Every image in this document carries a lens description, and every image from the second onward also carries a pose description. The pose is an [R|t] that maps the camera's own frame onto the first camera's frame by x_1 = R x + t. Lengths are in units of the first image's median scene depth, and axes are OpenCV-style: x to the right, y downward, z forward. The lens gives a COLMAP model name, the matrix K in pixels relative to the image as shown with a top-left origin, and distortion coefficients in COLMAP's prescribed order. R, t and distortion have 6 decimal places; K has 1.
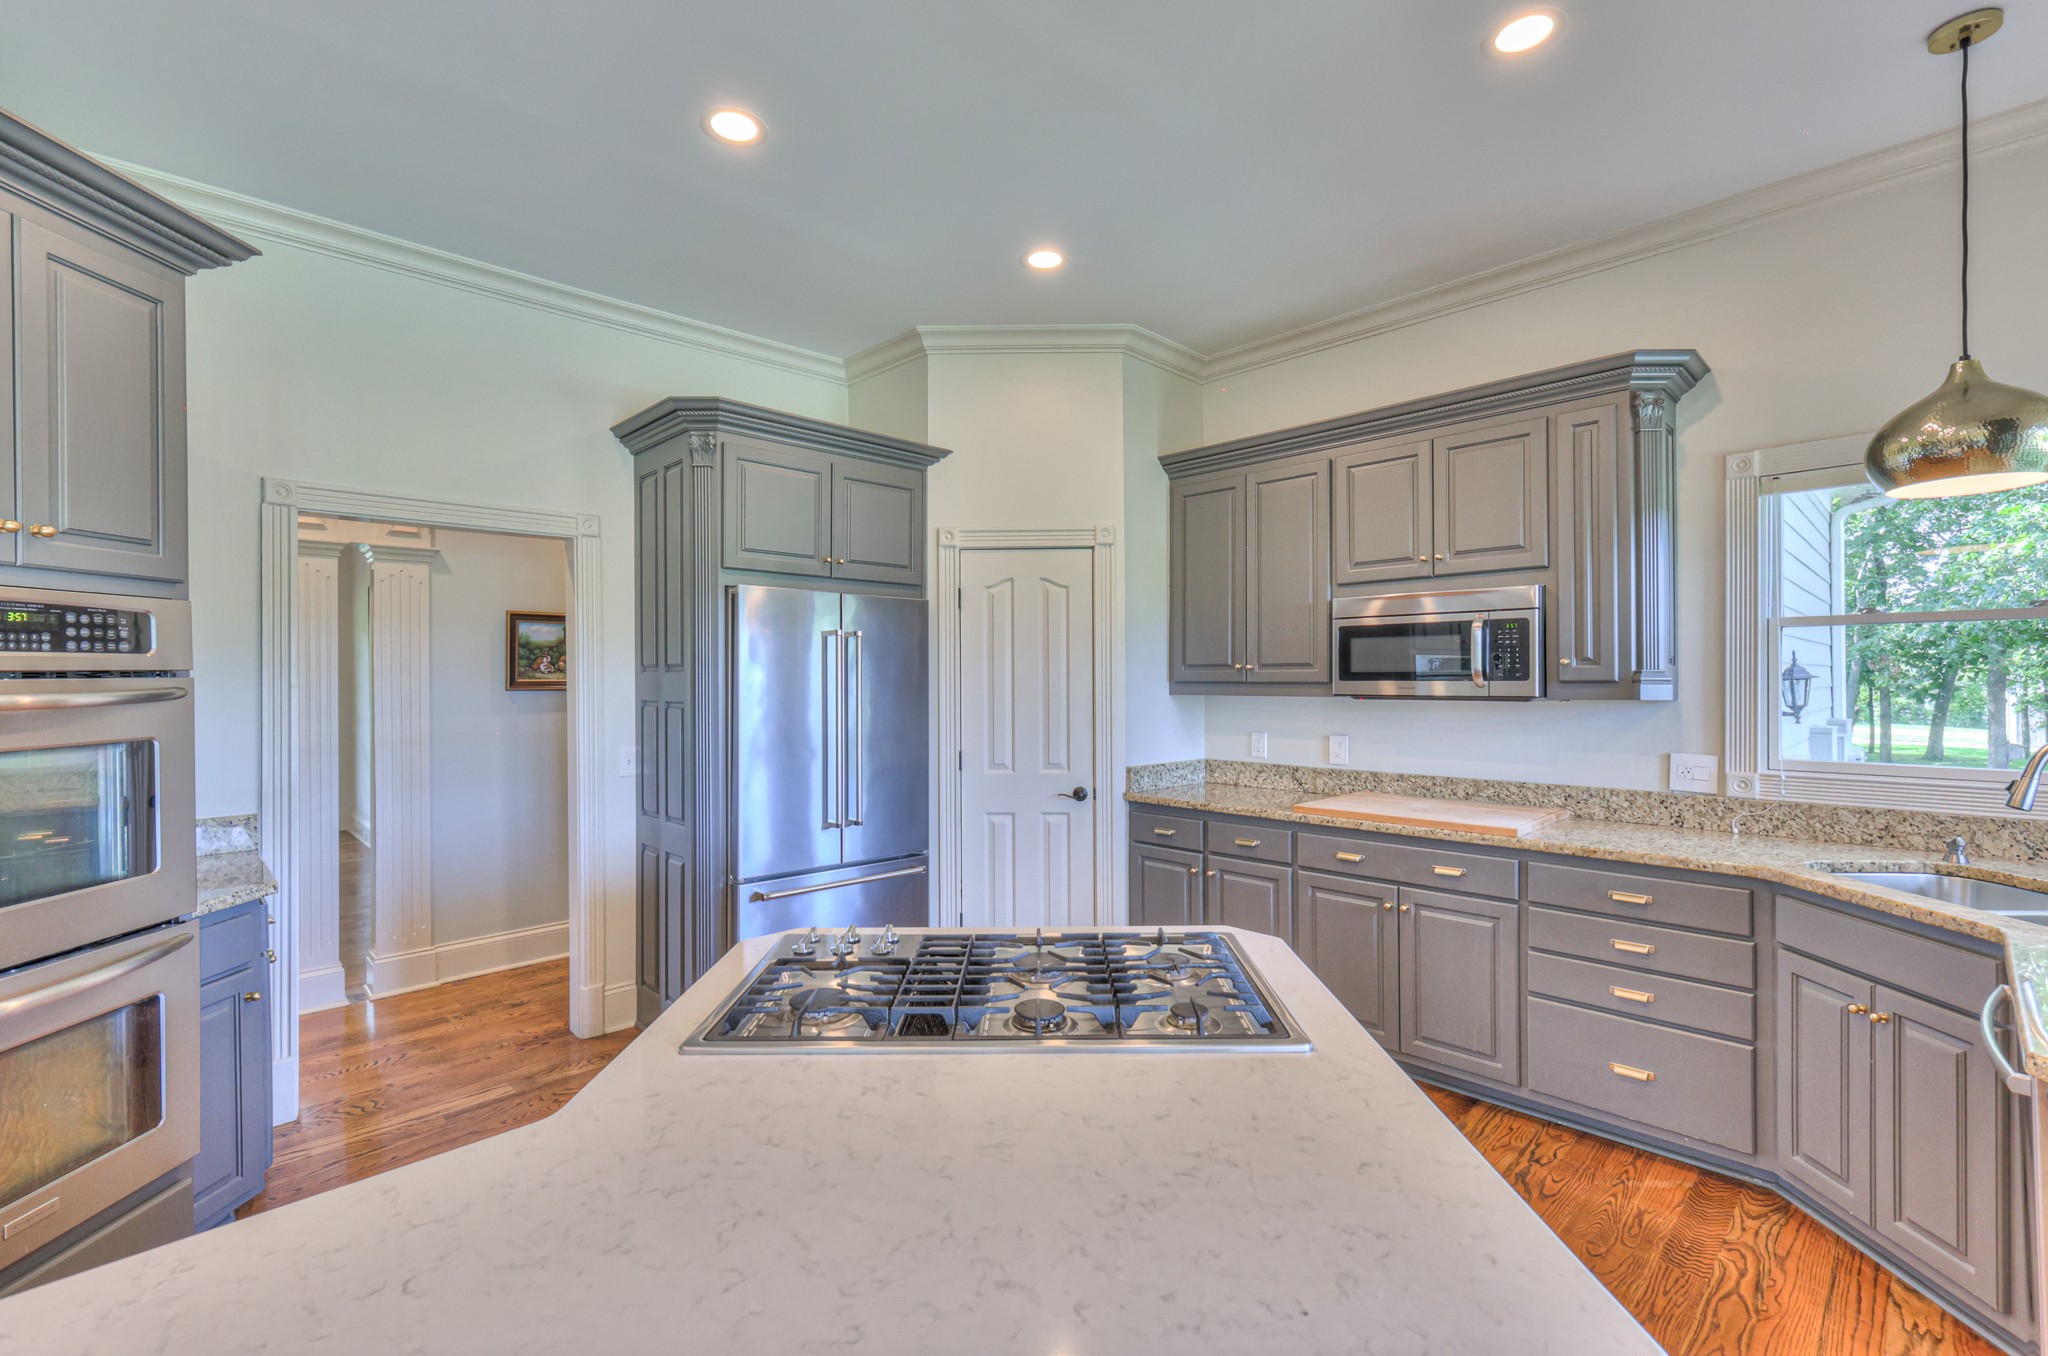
lens RADIAL K [[902.8, 0, 1020.7], [0, 902.8, 671.4], [0, 0, 1]] dist [0.009081, -0.001406]
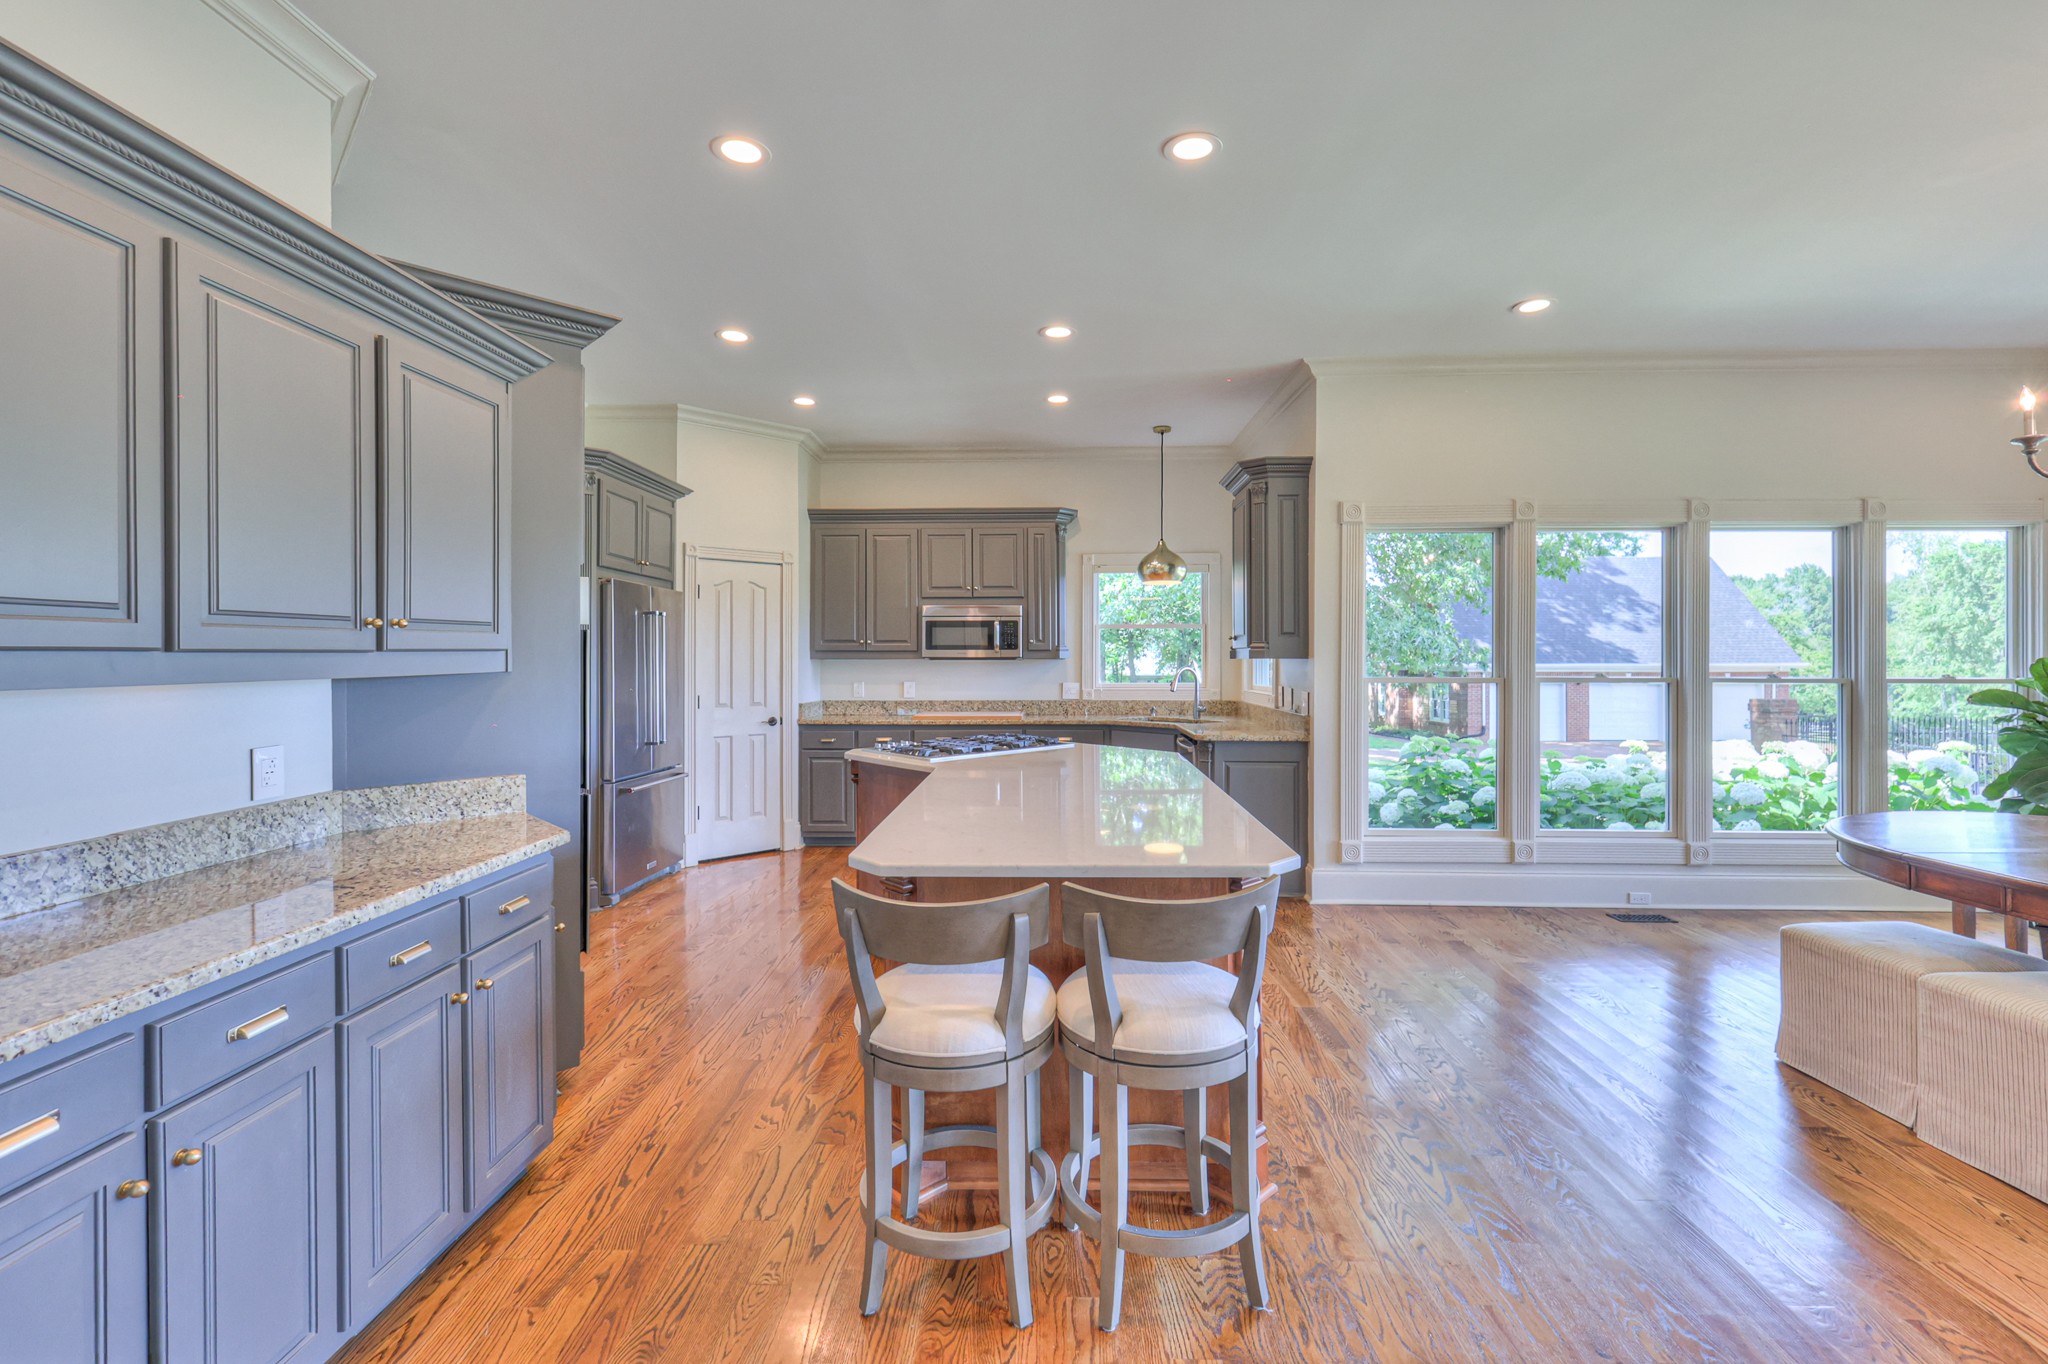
lens RADIAL K [[908.2, 0, 1044.8], [0, 908.2, 647.4], [0, 0, 1]] dist [0.011264, -0.001569]
pose [[0.711575, 0.015079, 0.702449, -0.841893], [-0.006817, 0.999871, -0.014558, 0.032853], [-0.702577, 0.005571, 0.711585, -0.537893]]
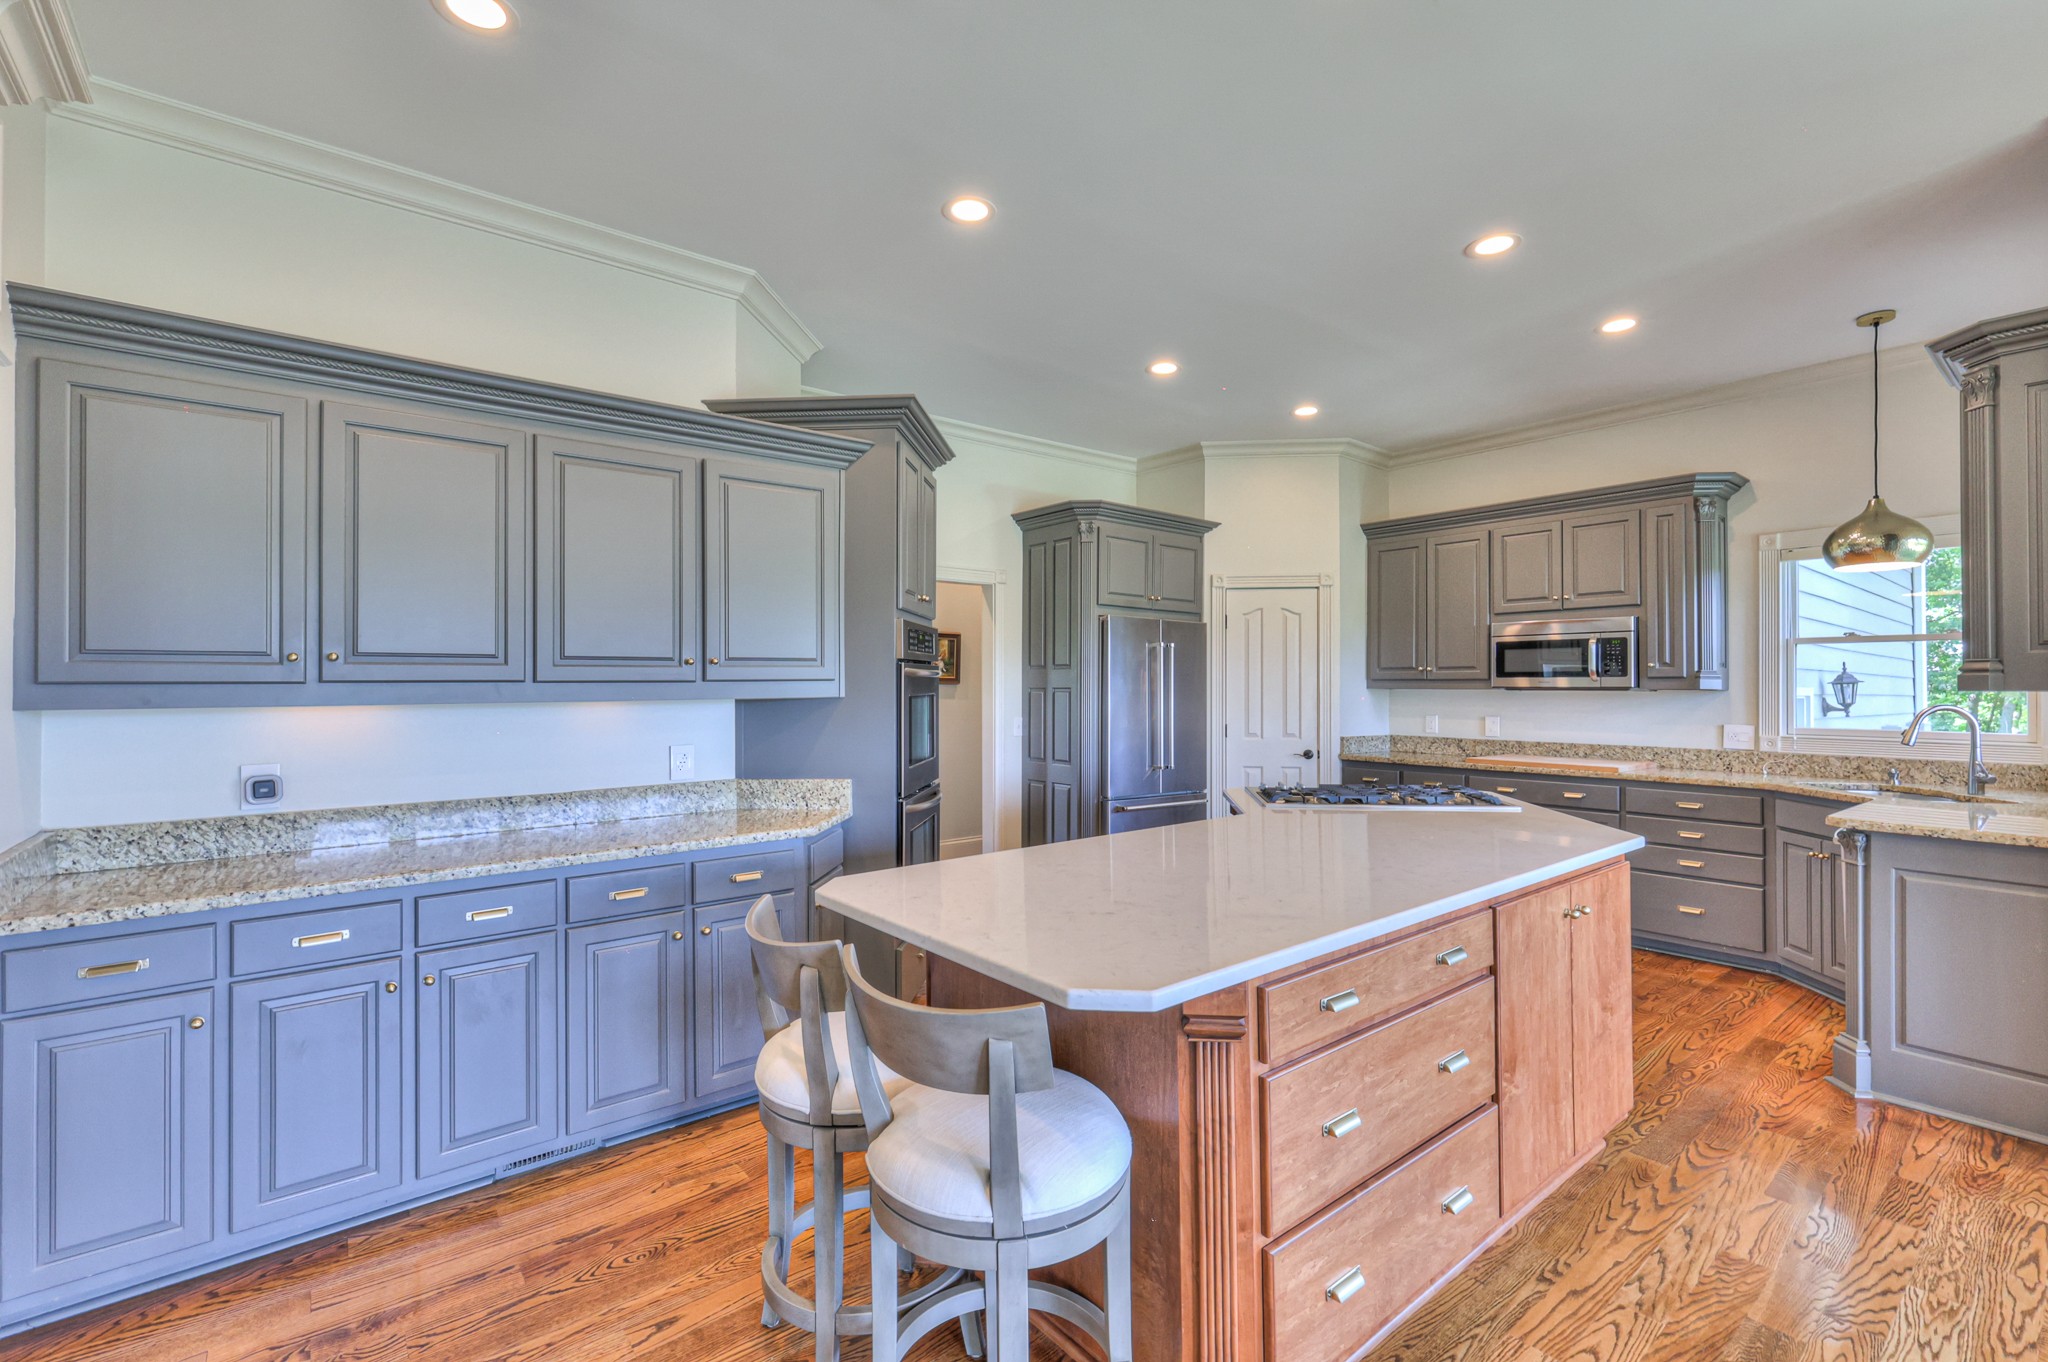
lens RADIAL K [[908.2, 0, 1022.2], [0, 908.2, 670.7], [0, 0, 1]] dist [0.011264, -0.001569]
pose [[0.996002, 0.007612, -0.089010, -0.321238], [-0.008903, 0.999861, -0.014118, 0.028497], [0.088890, 0.014854, 0.995931, -0.626185]]
